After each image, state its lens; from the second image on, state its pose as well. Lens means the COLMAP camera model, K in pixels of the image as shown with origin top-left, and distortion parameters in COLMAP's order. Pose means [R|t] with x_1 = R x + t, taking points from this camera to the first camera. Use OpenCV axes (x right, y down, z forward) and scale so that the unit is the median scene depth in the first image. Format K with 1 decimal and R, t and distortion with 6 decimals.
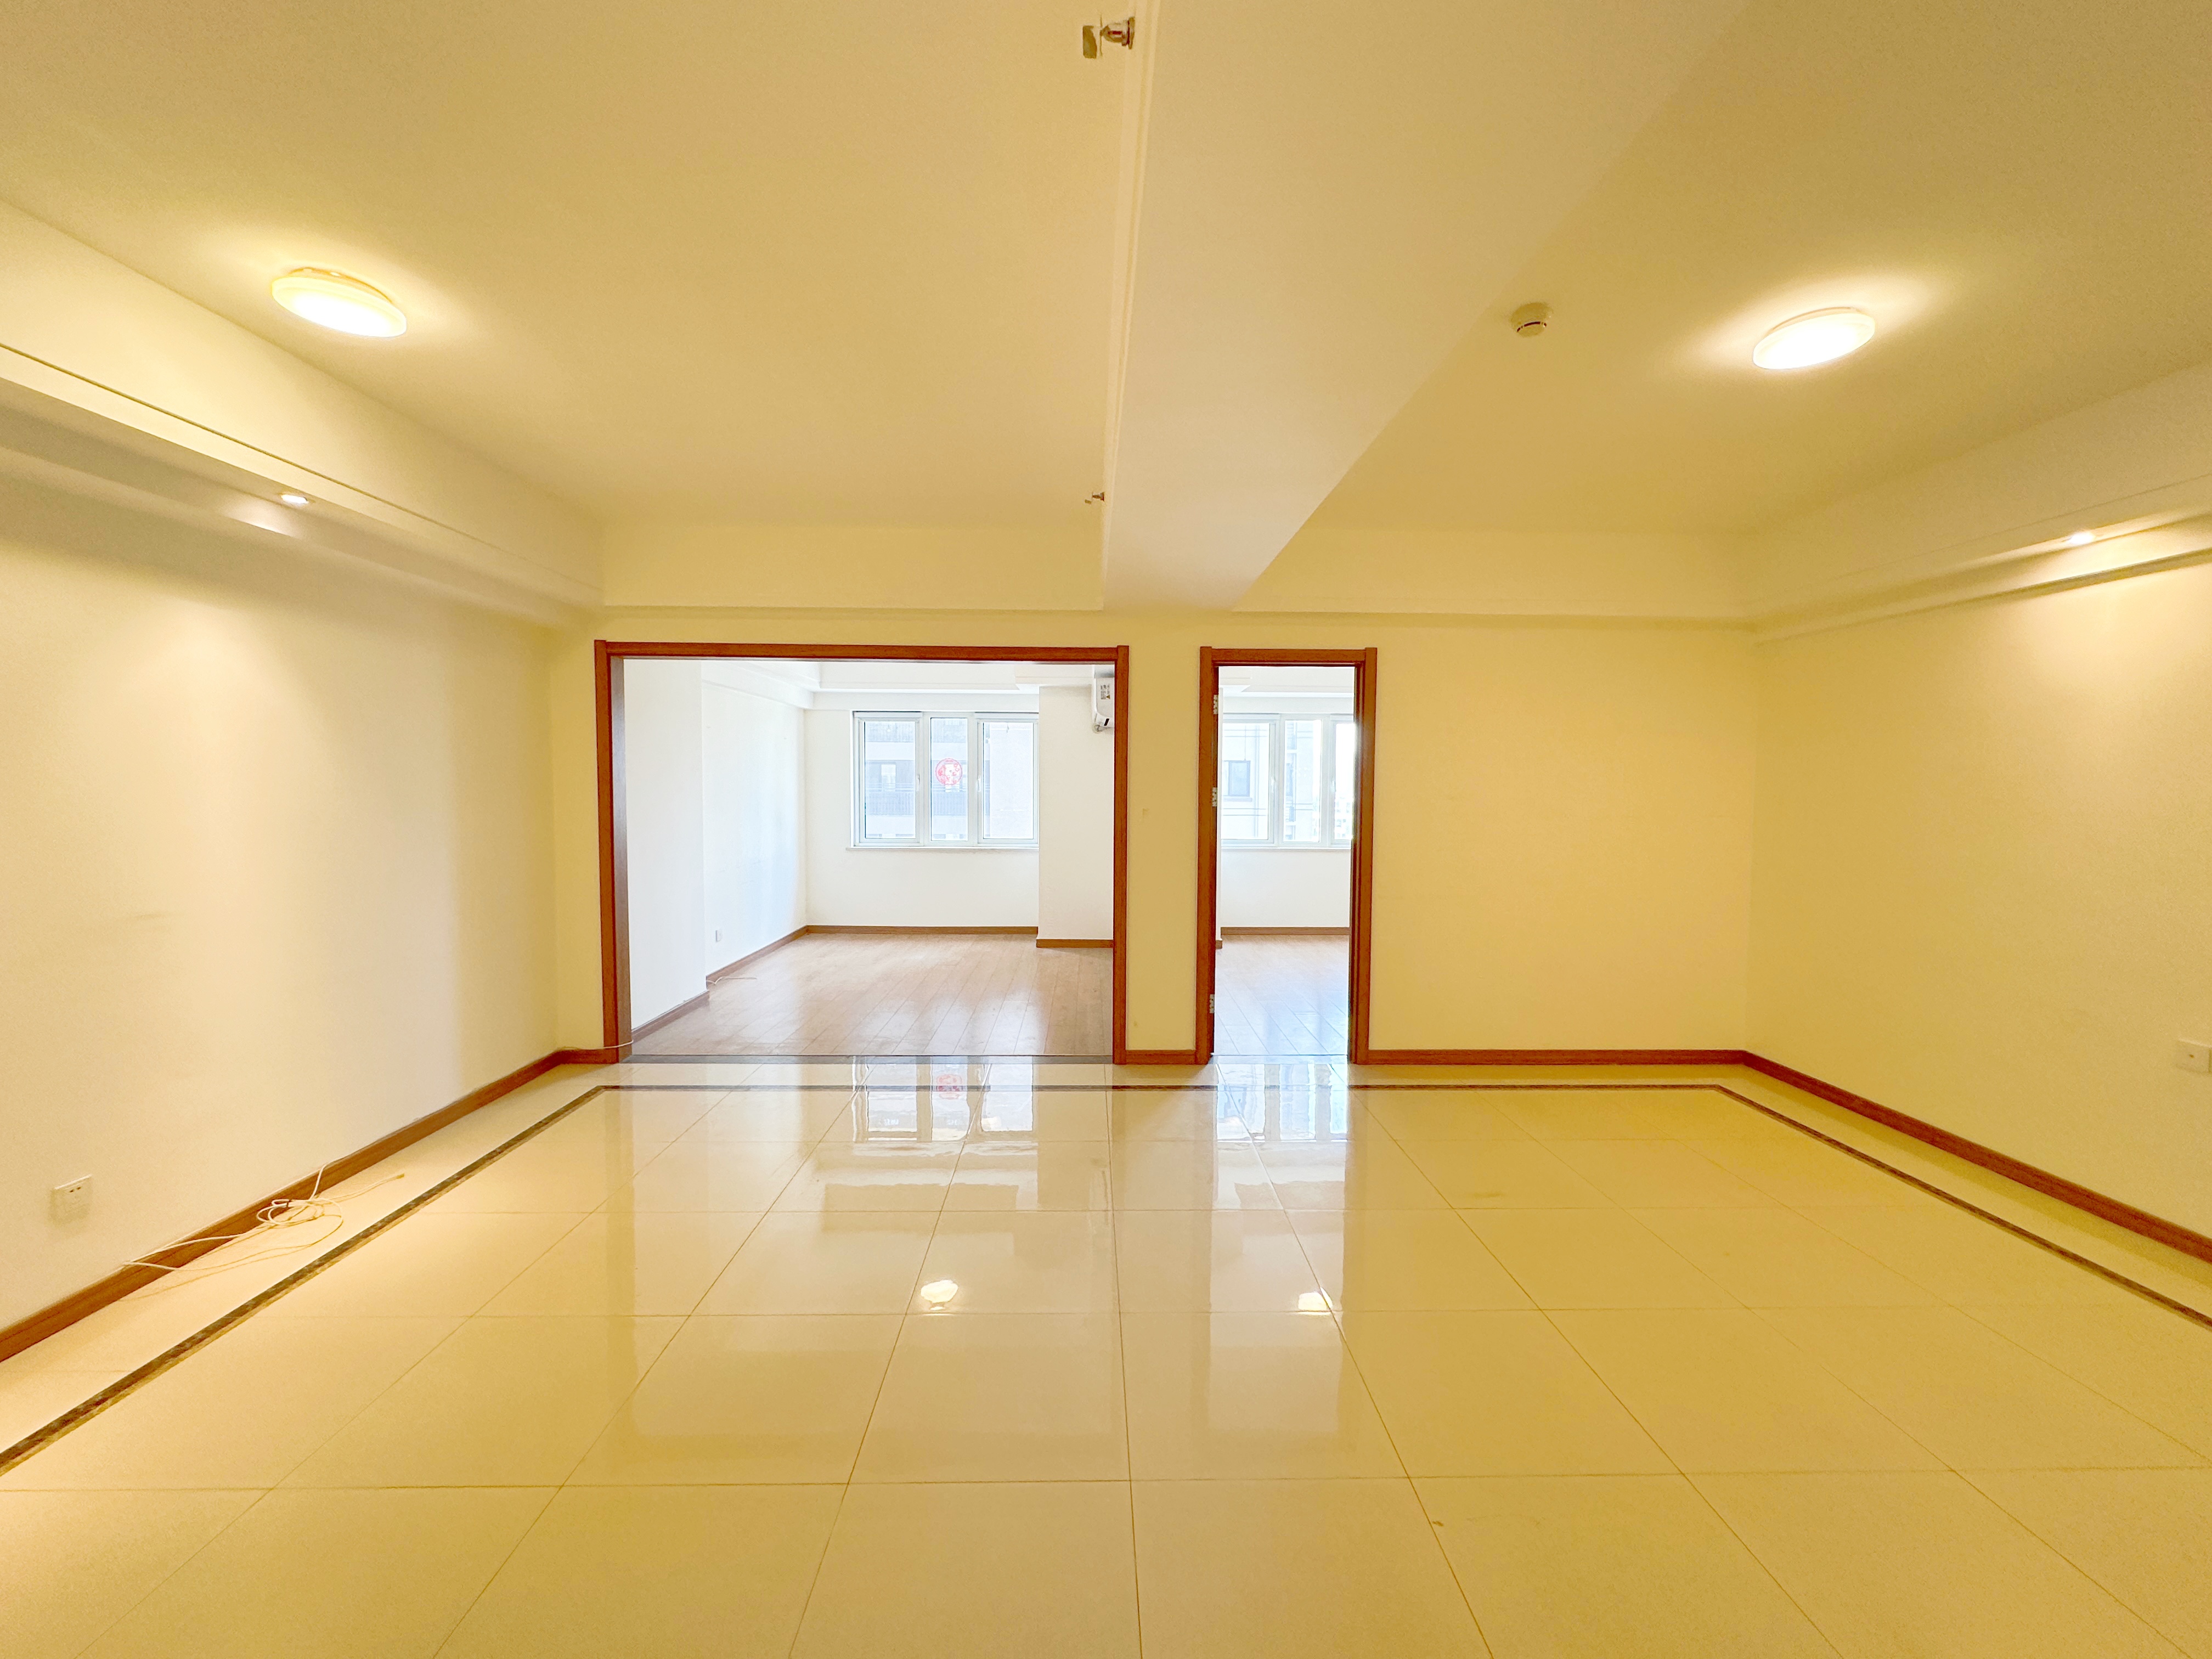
lens RADIAL K [[882.2, 0, 1102.8], [0, 882.2, 829.4], [0, 0, 1]] dist [-0.000262, 0.000696]
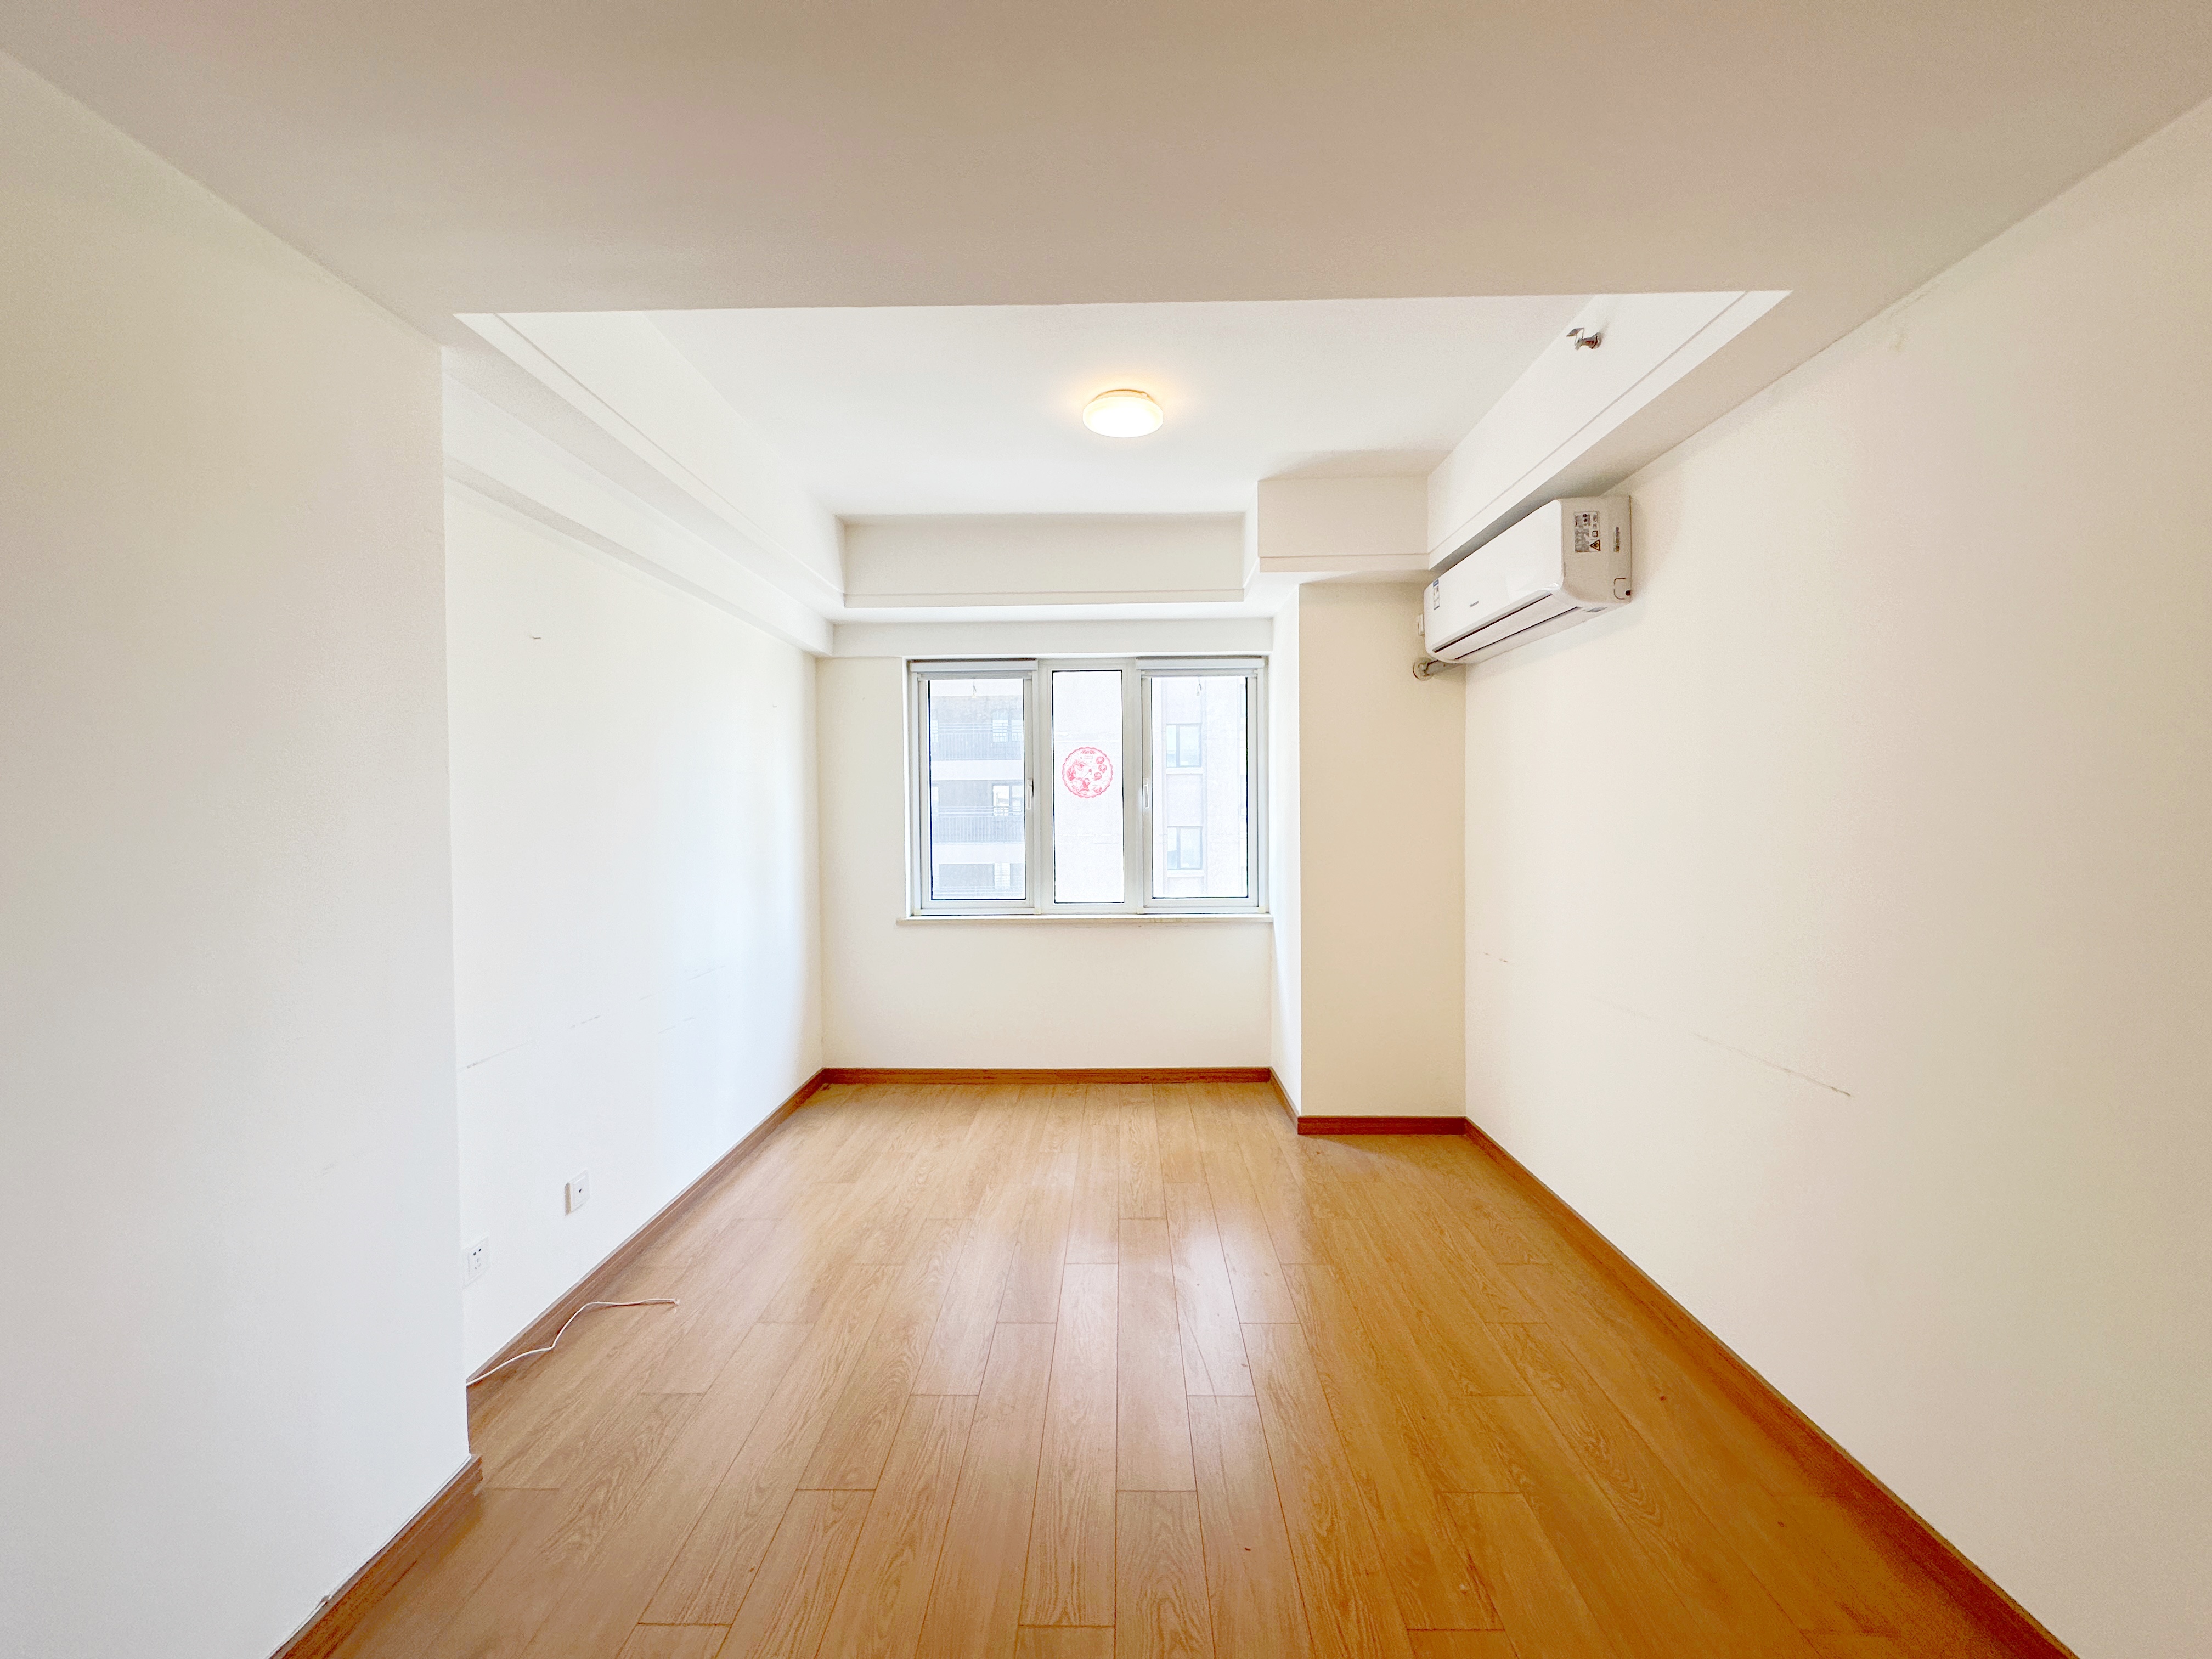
lens RADIAL K [[882.2, 0, 1102.8], [0, 882.2, 829.4], [0, 0, 1]] dist [-0.000262, 0.000696]
pose [[0.999320, -0.011535, -0.035019, -0.148412], [0.010503, 0.999509, -0.029528, -0.015338], [0.035342, 0.029141, 0.998950, 0.477040]]
